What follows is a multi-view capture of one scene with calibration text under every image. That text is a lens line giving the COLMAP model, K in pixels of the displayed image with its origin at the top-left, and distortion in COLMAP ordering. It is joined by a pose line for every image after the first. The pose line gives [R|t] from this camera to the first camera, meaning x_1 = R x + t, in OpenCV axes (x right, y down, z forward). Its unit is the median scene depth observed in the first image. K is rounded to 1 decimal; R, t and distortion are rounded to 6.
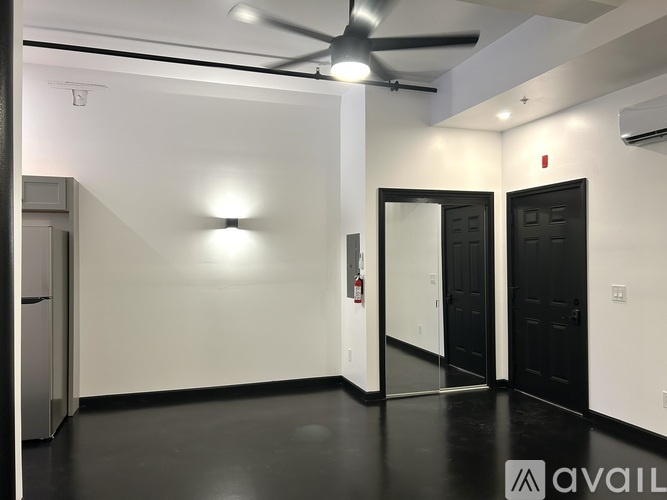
lens RADIAL K [[525.9, 0, 333.5], [0, 525.9, 250.0], [0, 0, 1]] dist [0.086521, -0.116134]
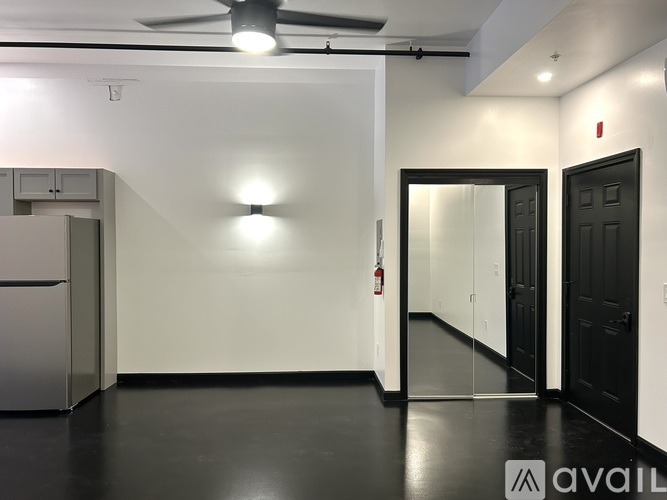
lens RADIAL K [[525.9, 0, 333.5], [0, 525.9, 250.0], [0, 0, 1]] dist [0.086521, -0.116134]
pose [[0.960592, 0.009814, -0.277790, 0.227886], [-0.001723, 0.999568, 0.029355, -0.004850], [0.277958, -0.027720, 0.960193, 0.091066]]
